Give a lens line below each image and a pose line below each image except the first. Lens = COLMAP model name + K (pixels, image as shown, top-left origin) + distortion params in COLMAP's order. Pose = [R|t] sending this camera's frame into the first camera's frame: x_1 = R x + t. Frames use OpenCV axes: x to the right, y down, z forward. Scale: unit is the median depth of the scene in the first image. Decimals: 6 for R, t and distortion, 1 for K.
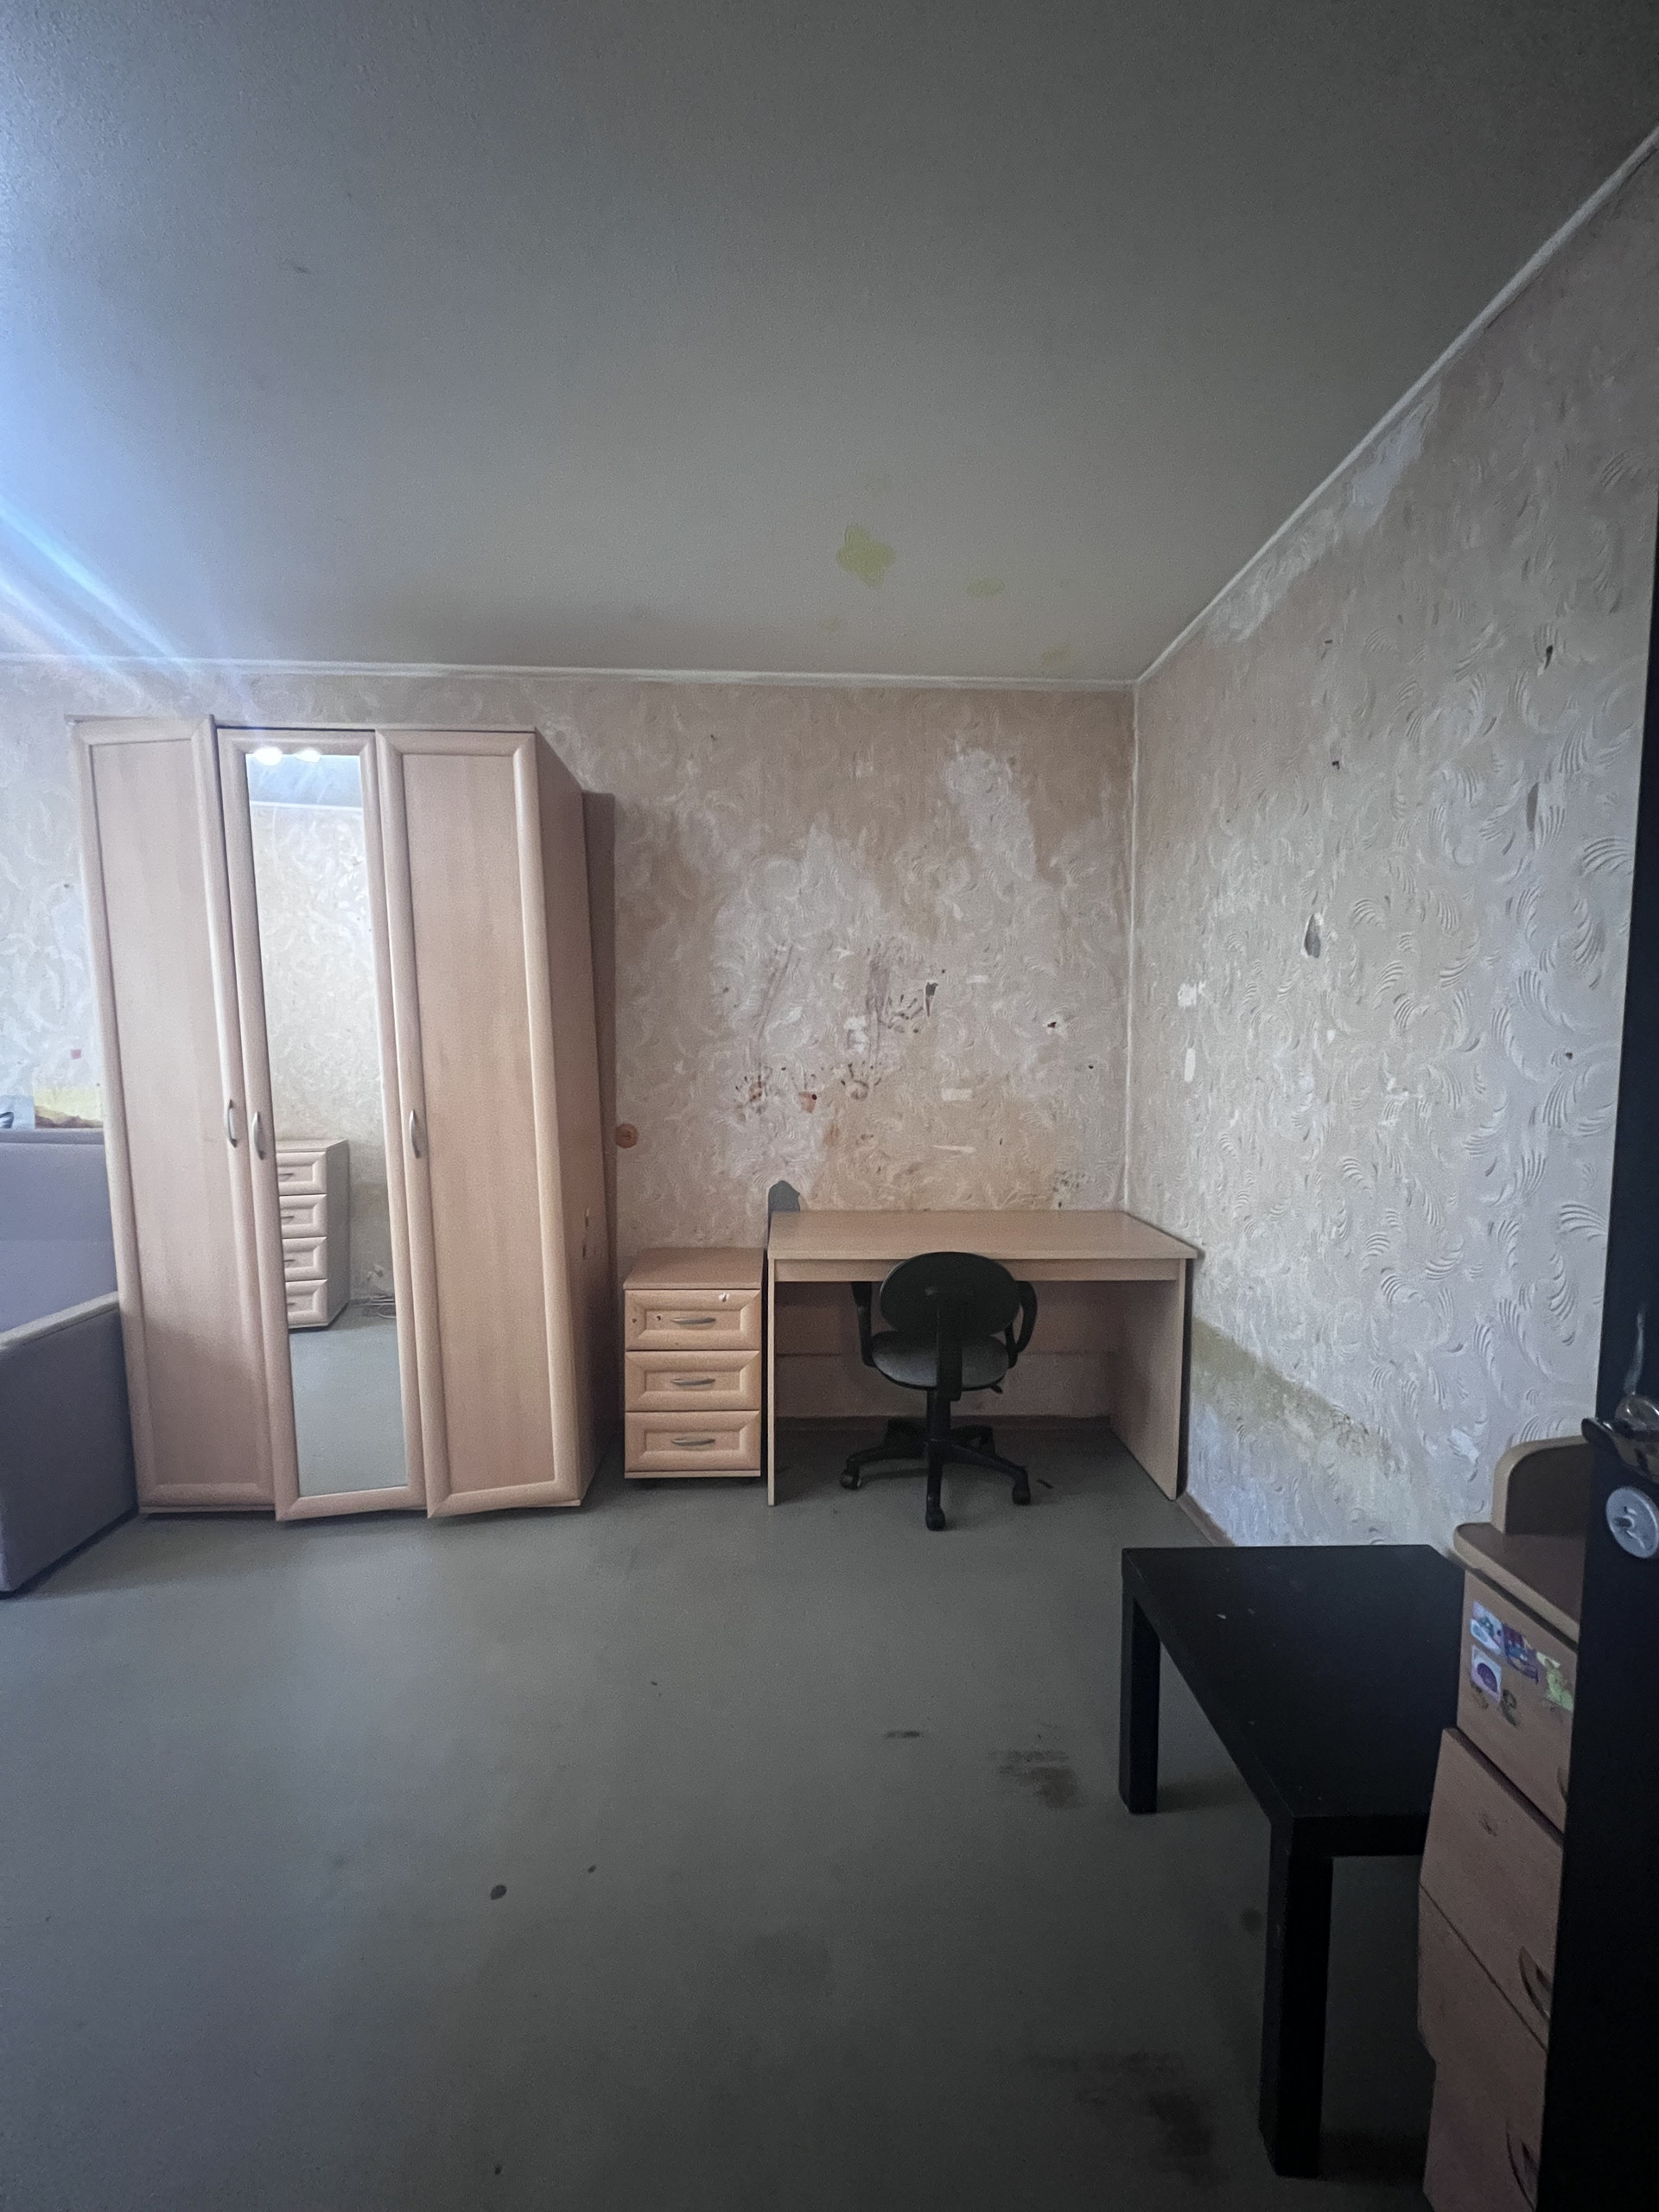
lens RADIAL K [[885.2, 0, 828.0], [0, 885.2, 1109.6], [0, 0, 1]] dist [0.000275, -0.000228]
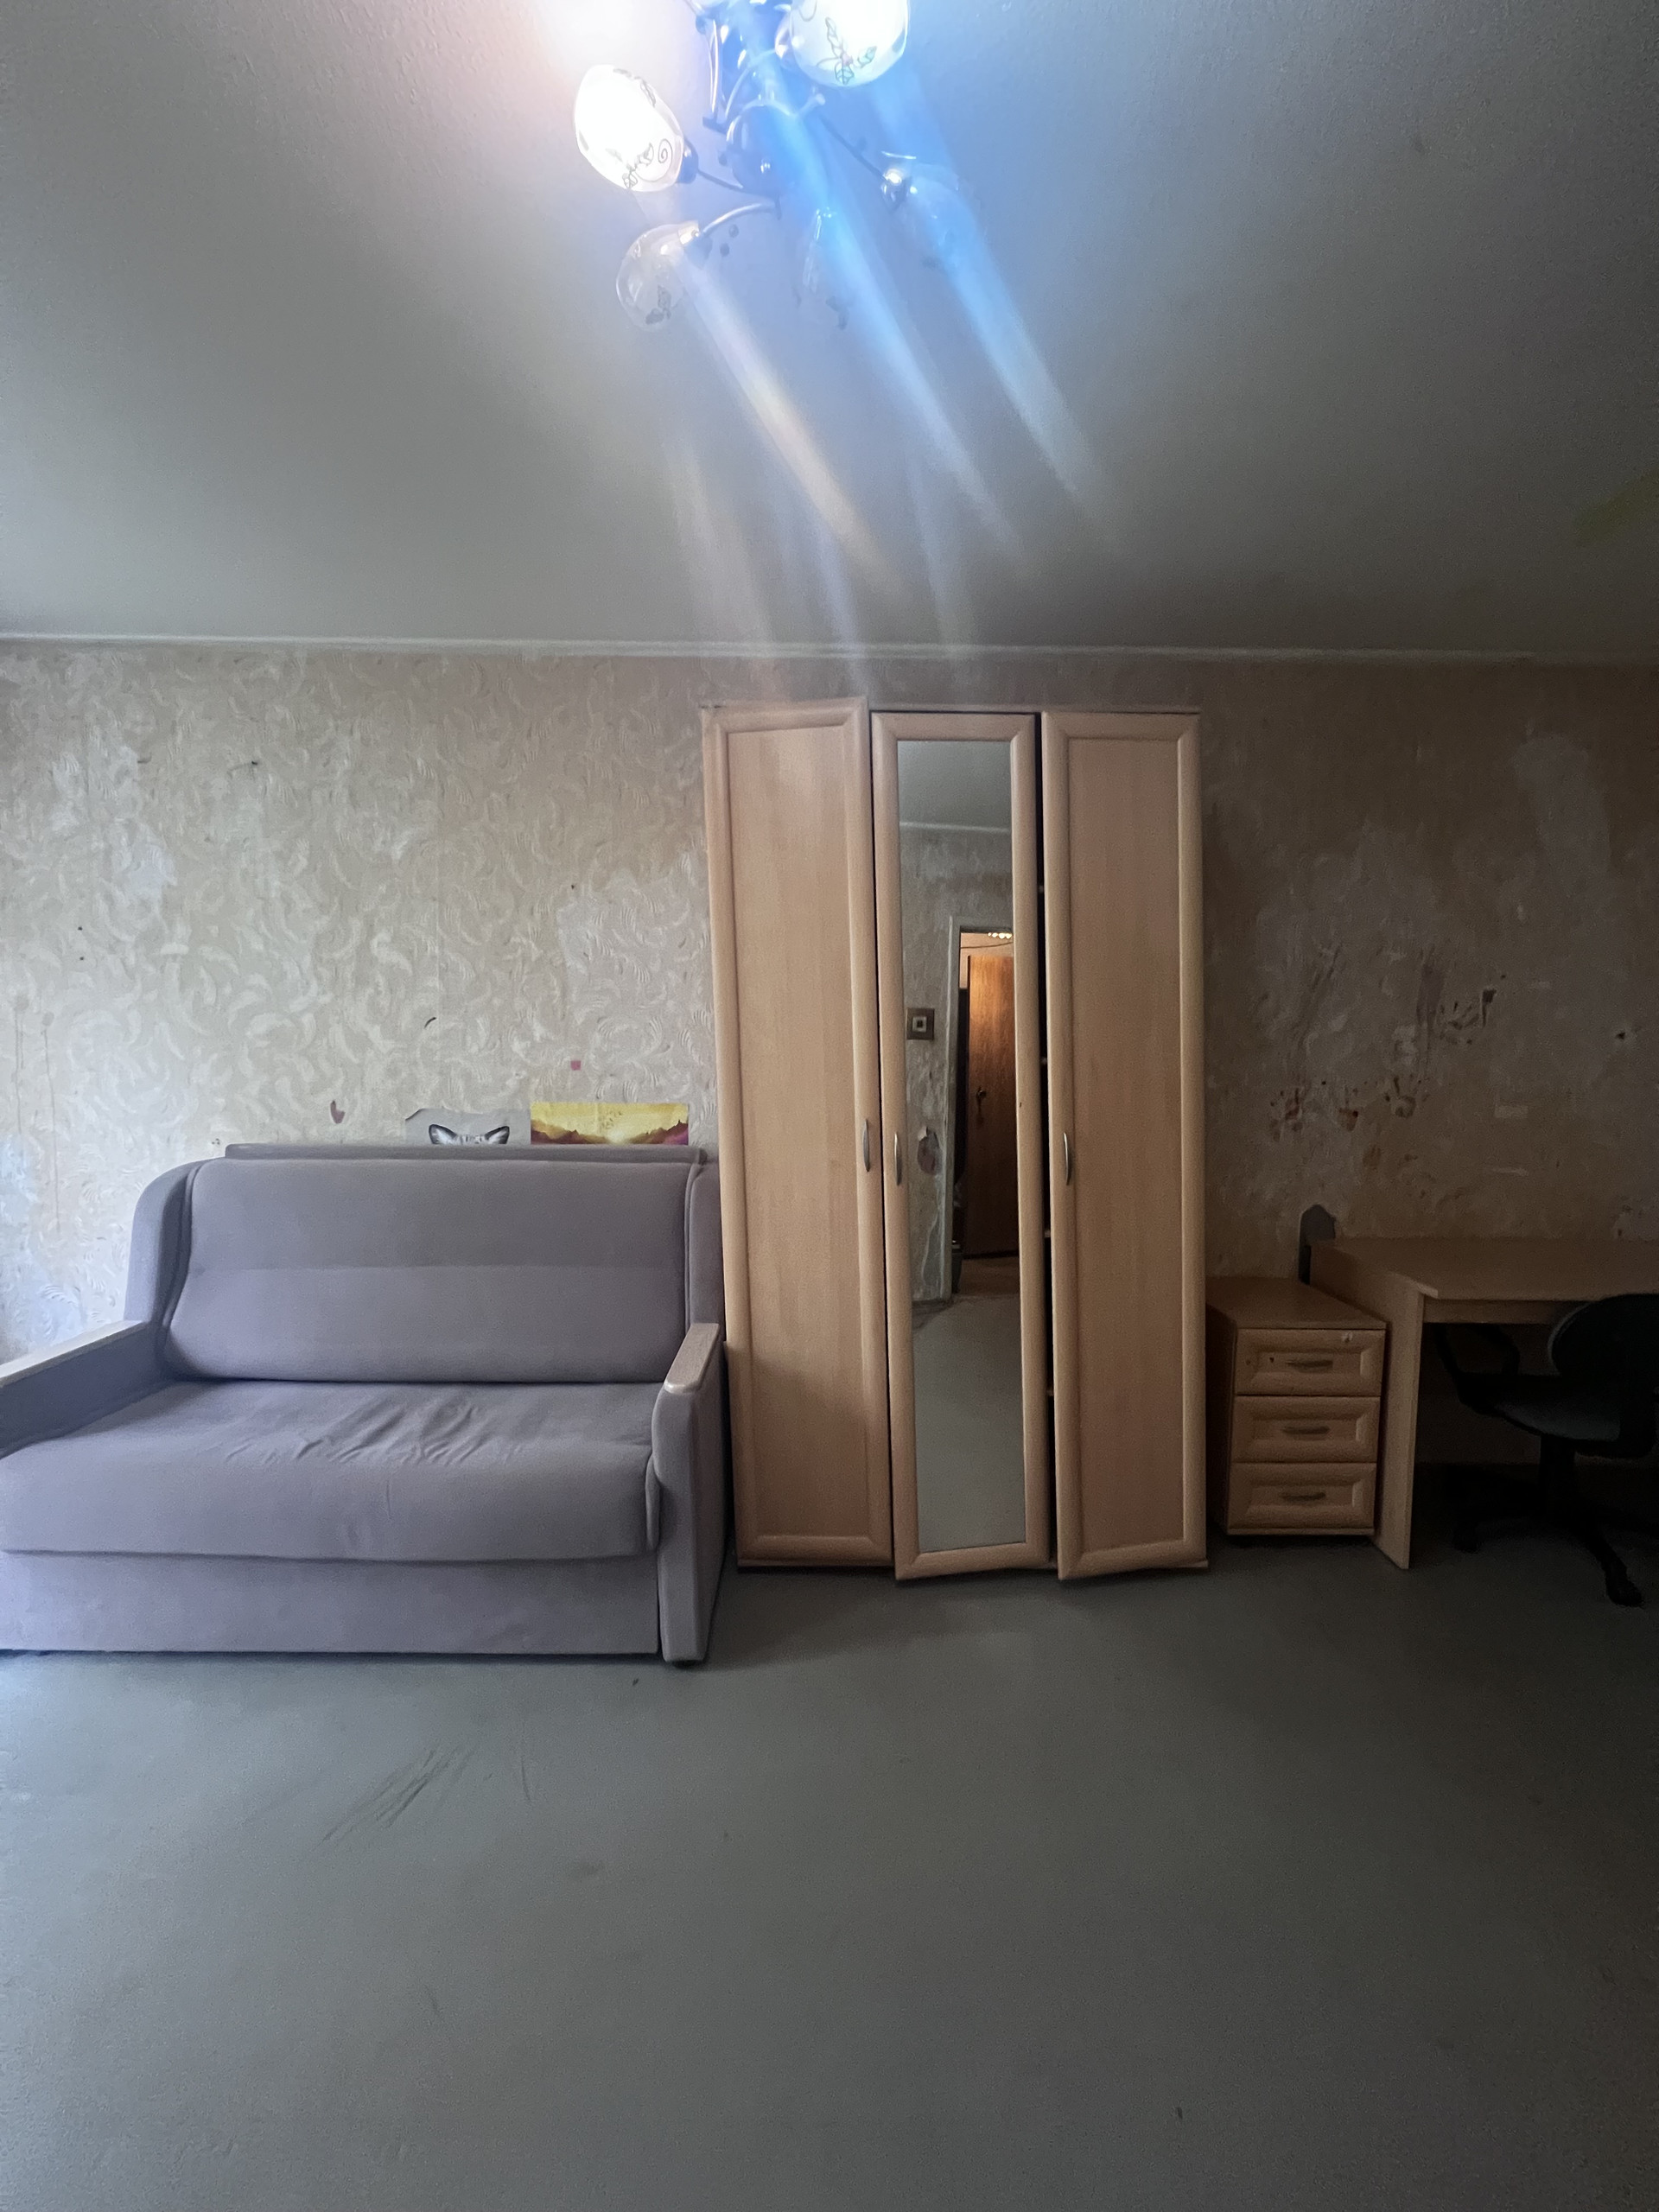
lens RADIAL K [[885.2, 0, 828.0], [0, 885.2, 1109.6], [0, 0, 1]] dist [0.000275, -0.000228]
pose [[0.999381, 0.004464, -0.034910, -0.534462], [-0.004476, 0.999990, -0.000265, -0.016061], [0.034908, 0.000421, 0.999390, 0.066424]]
